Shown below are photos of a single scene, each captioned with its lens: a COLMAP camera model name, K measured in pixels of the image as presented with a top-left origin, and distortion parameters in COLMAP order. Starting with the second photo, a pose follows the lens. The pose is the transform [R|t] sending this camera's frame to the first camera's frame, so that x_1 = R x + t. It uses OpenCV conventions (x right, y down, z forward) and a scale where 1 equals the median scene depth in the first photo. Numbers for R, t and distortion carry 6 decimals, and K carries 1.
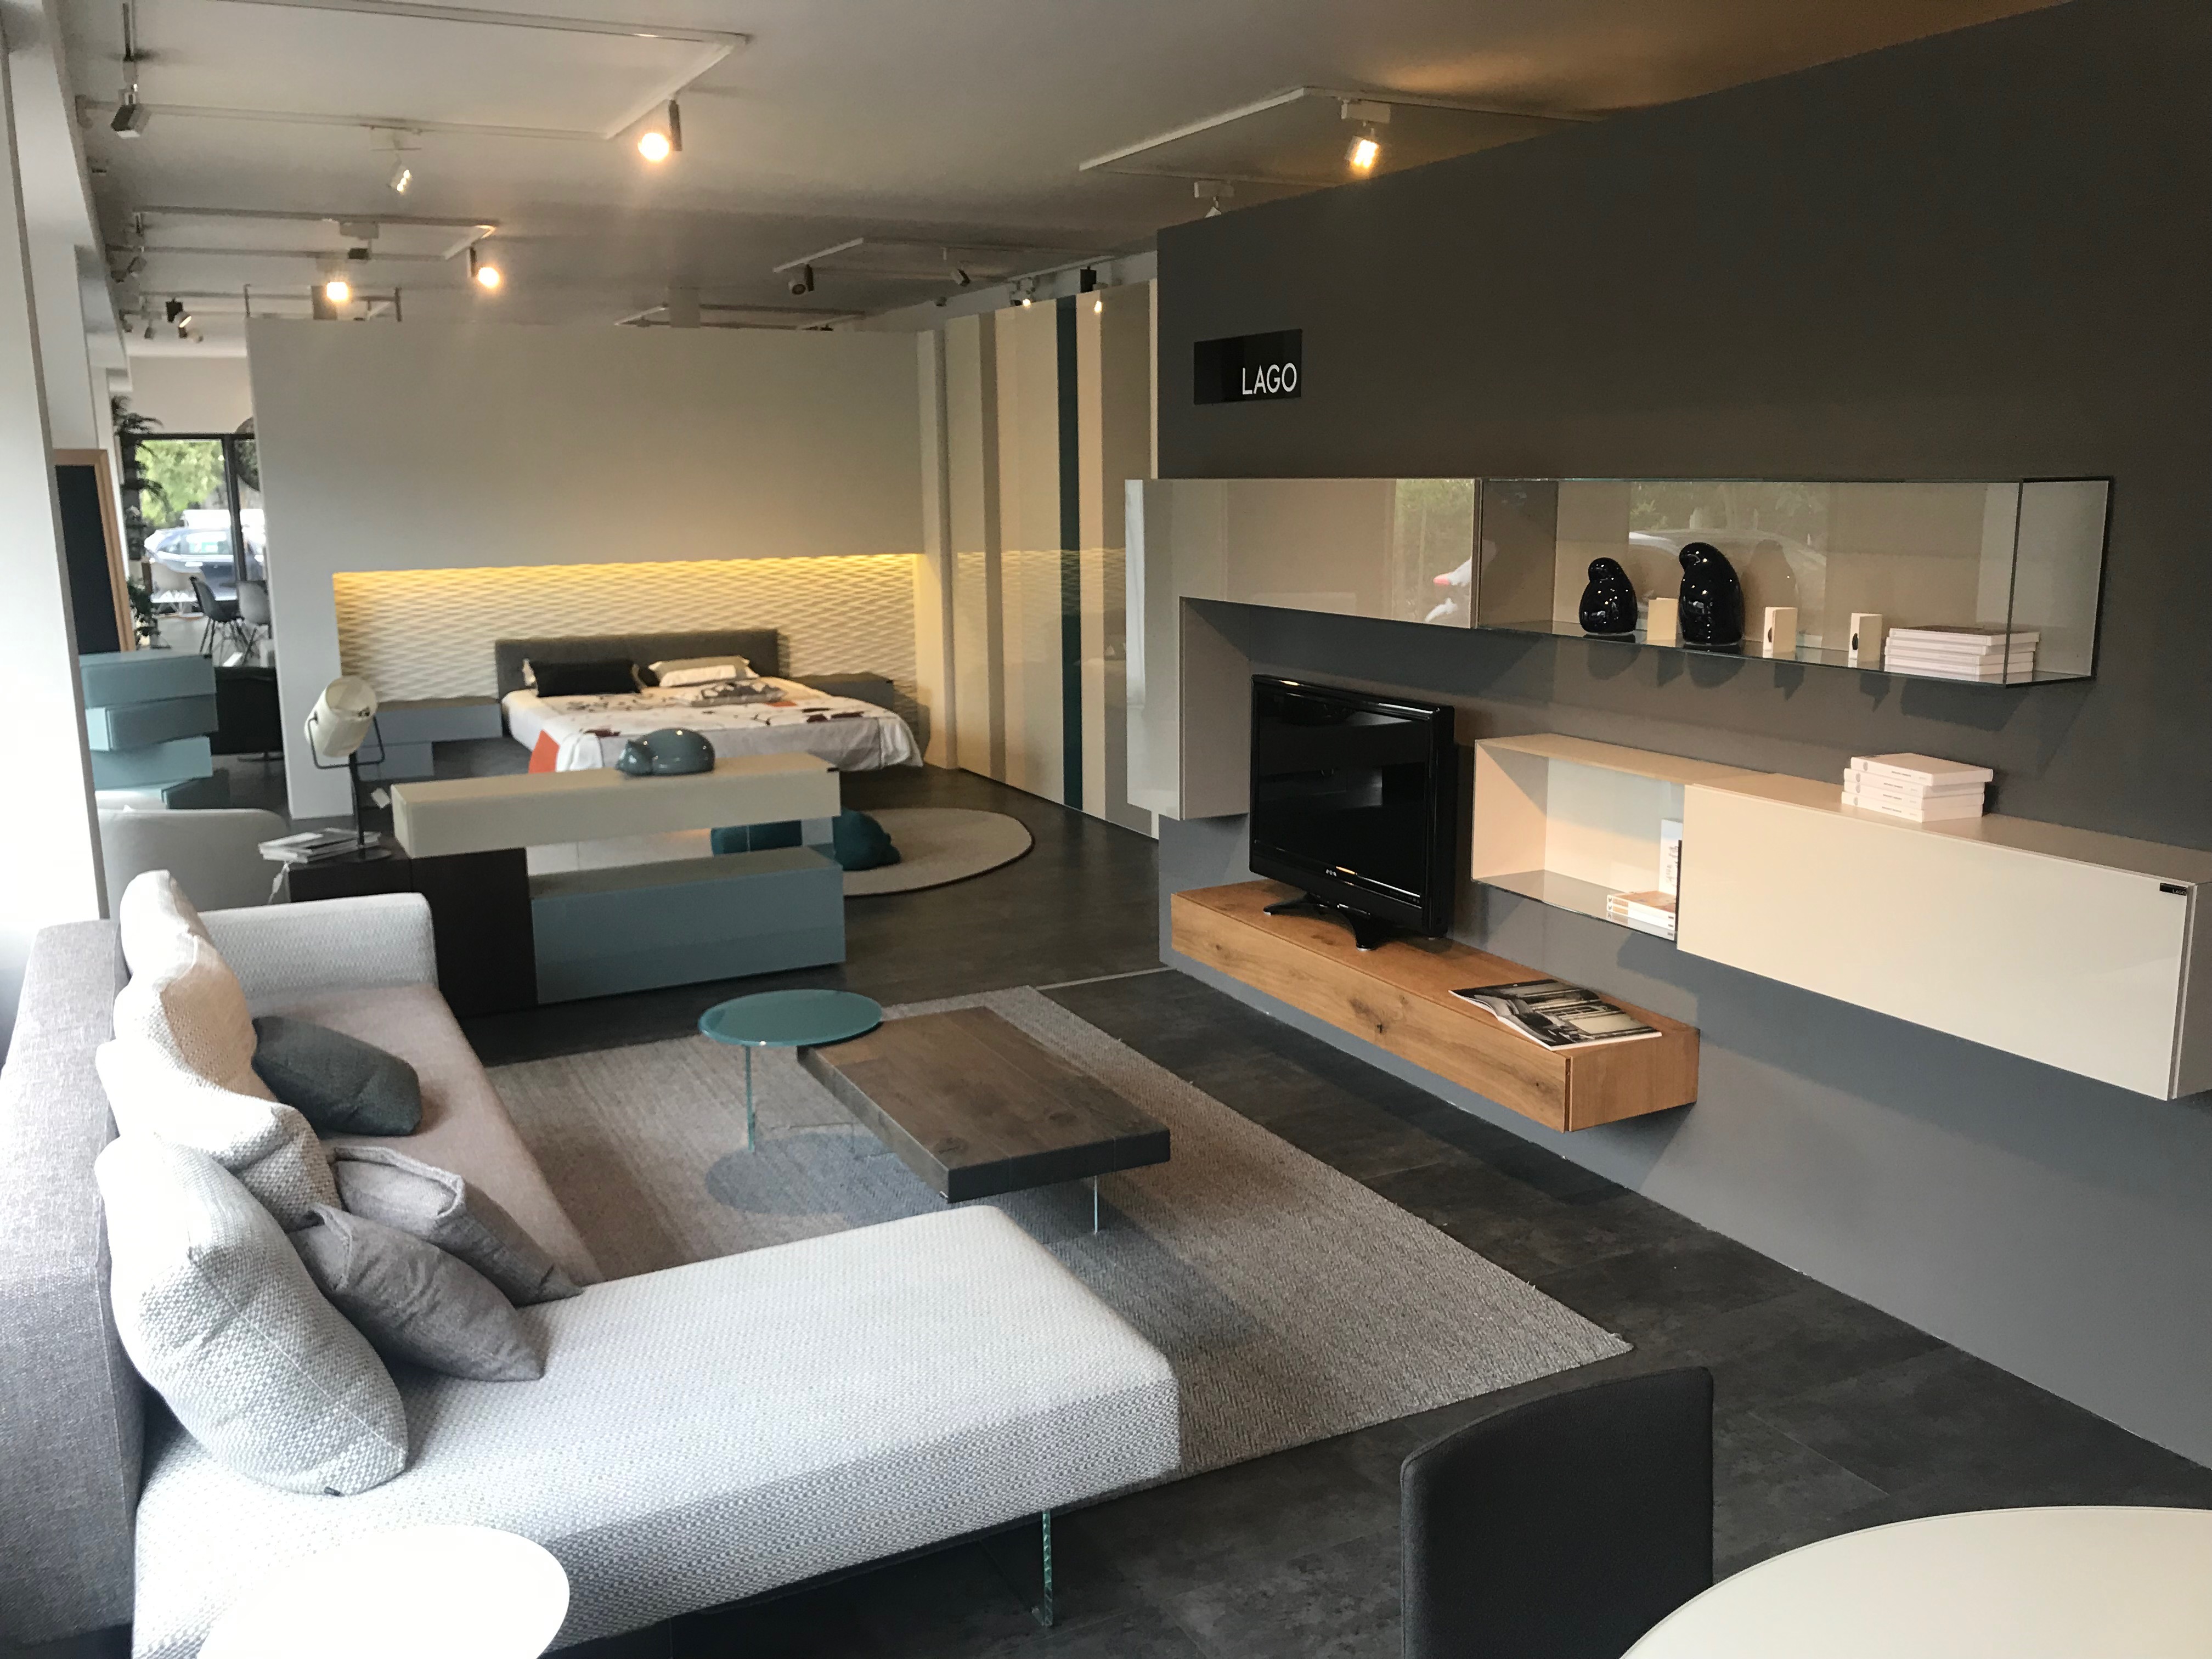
lens RADIAL K [[1810.6, 0, 1115.9], [0, 1810.6, 839.3], [0, 0, 1]] dist [0.036379, -0.062311]
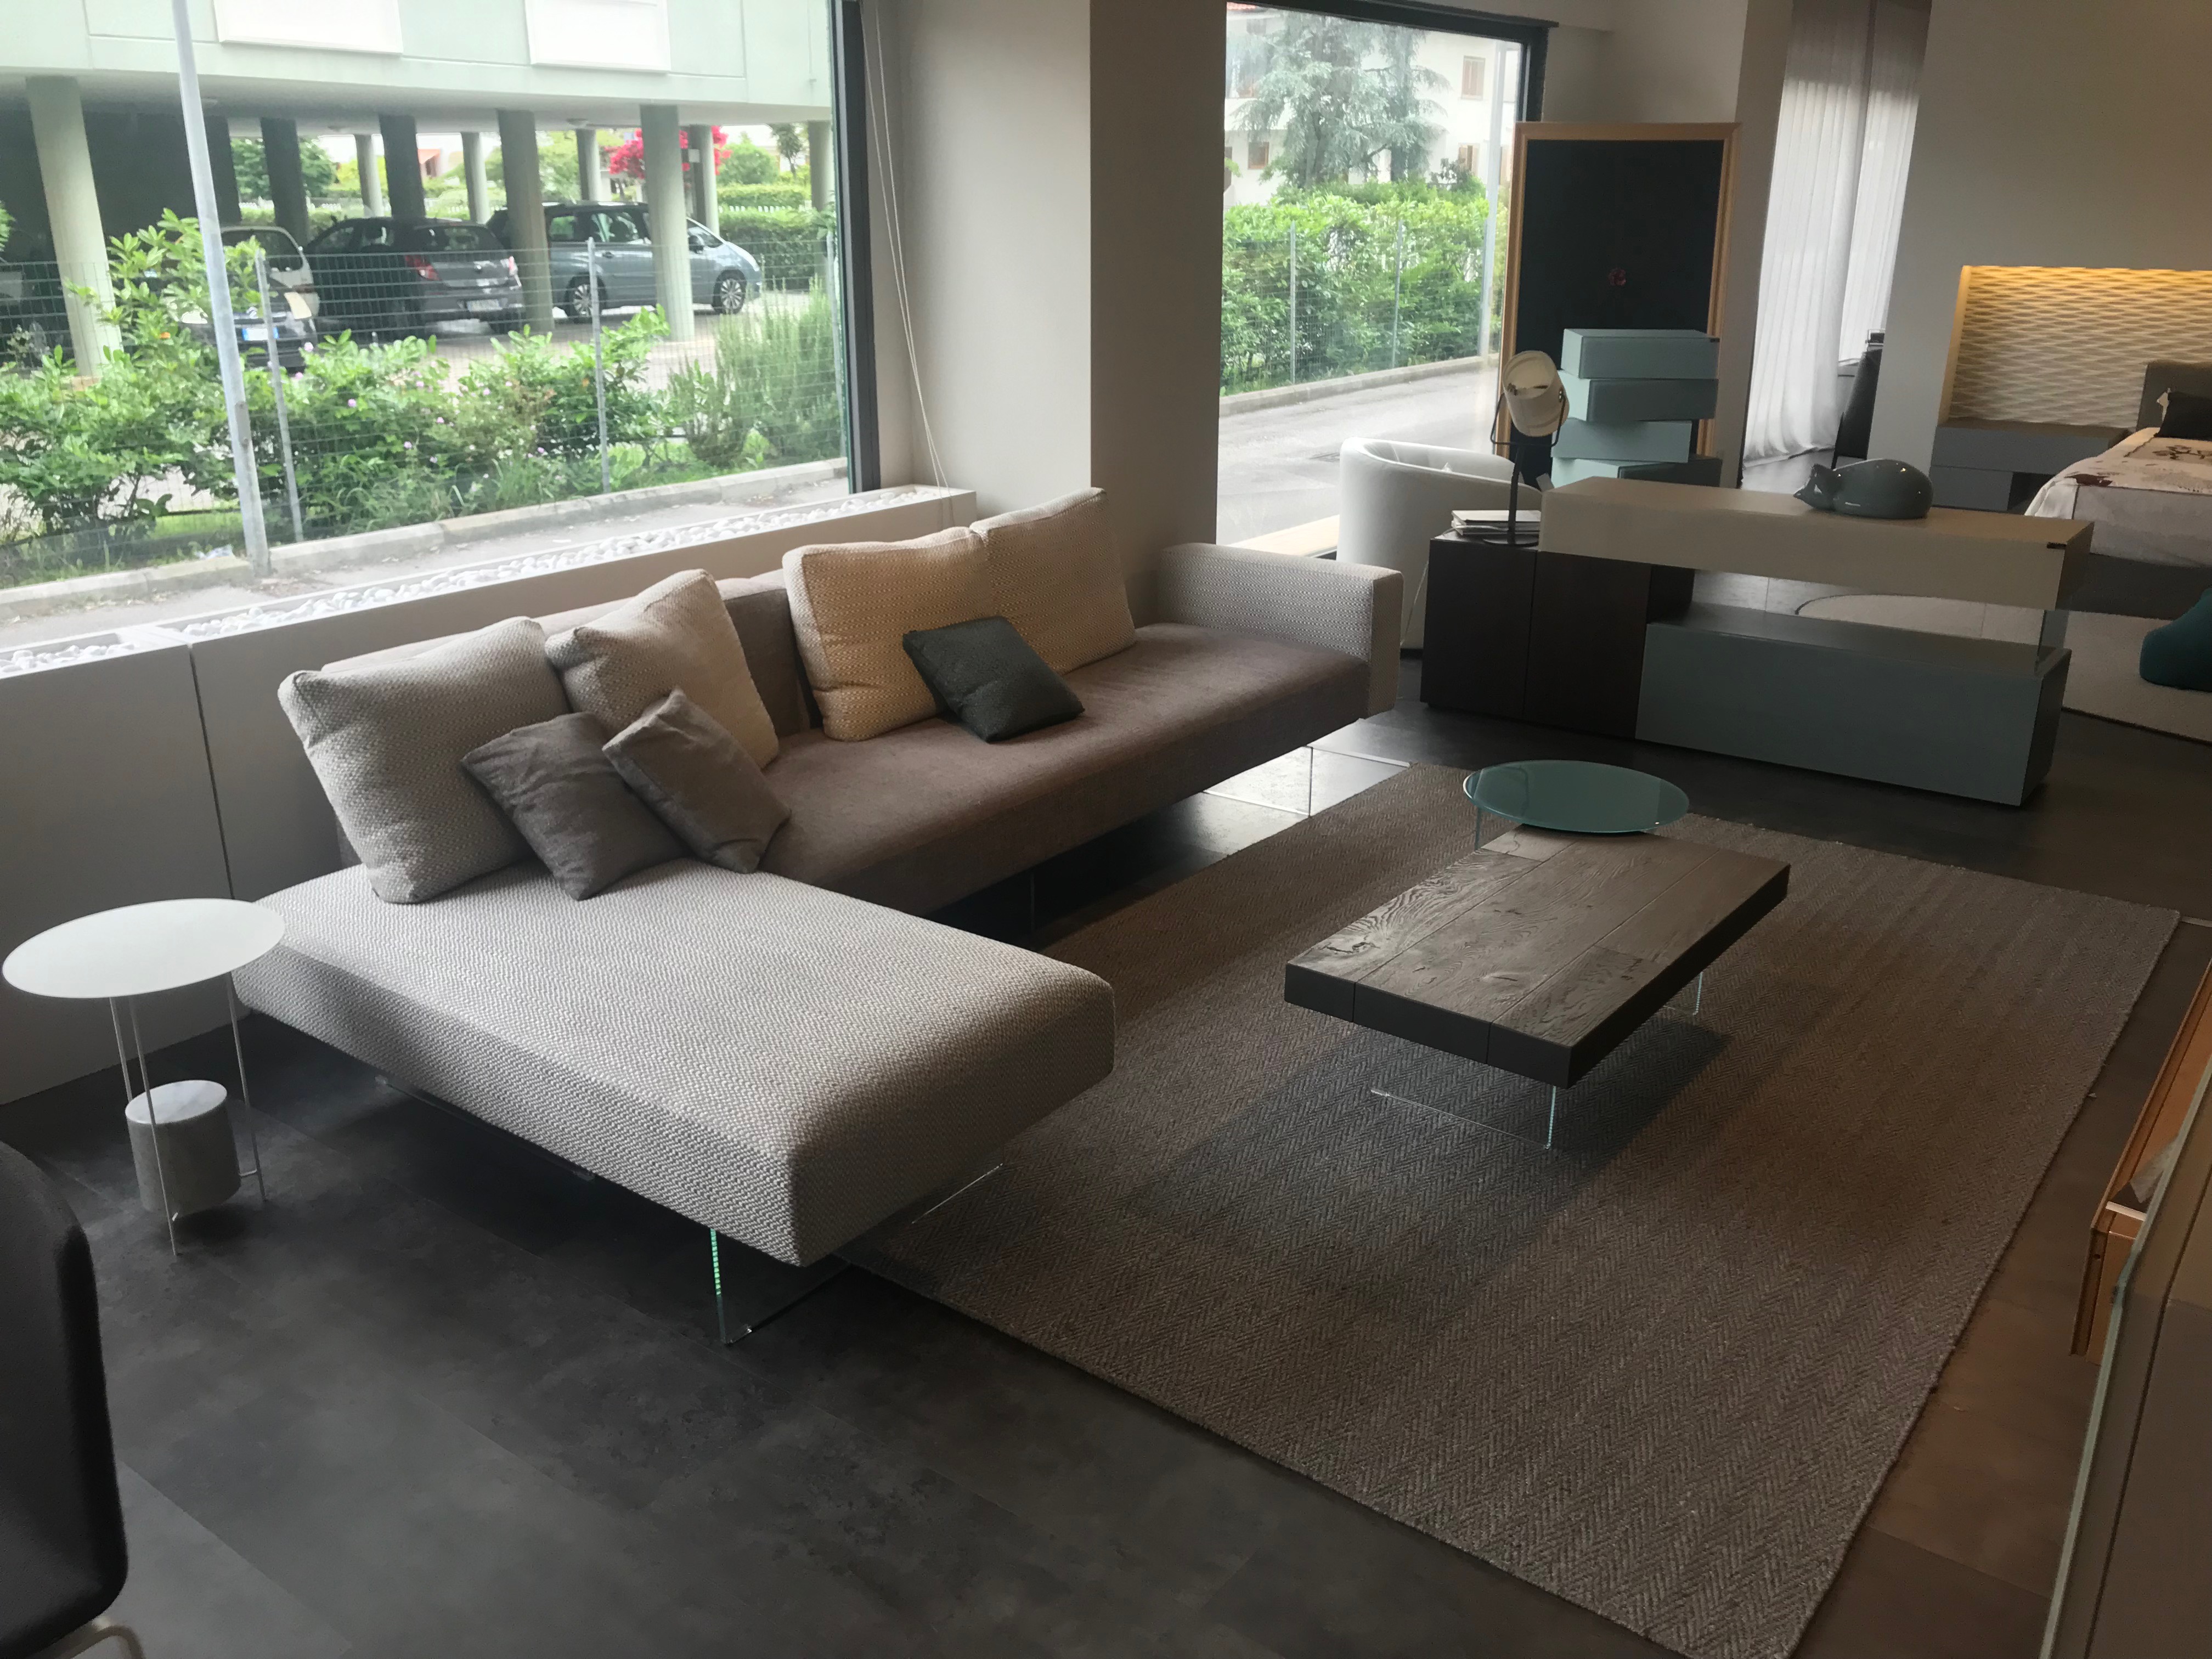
lens RADIAL K [[1810.6, 0, 1066.2], [0, 1810.6, 851.3], [0, 0, 1]] dist [0.036379, -0.062311]
pose [[0.420939, 0.317687, -0.849638, 0.377953], [-0.183114, 0.947142, 0.263424, -0.047000], [0.888414, 0.044695, 0.456862, 0.350953]]
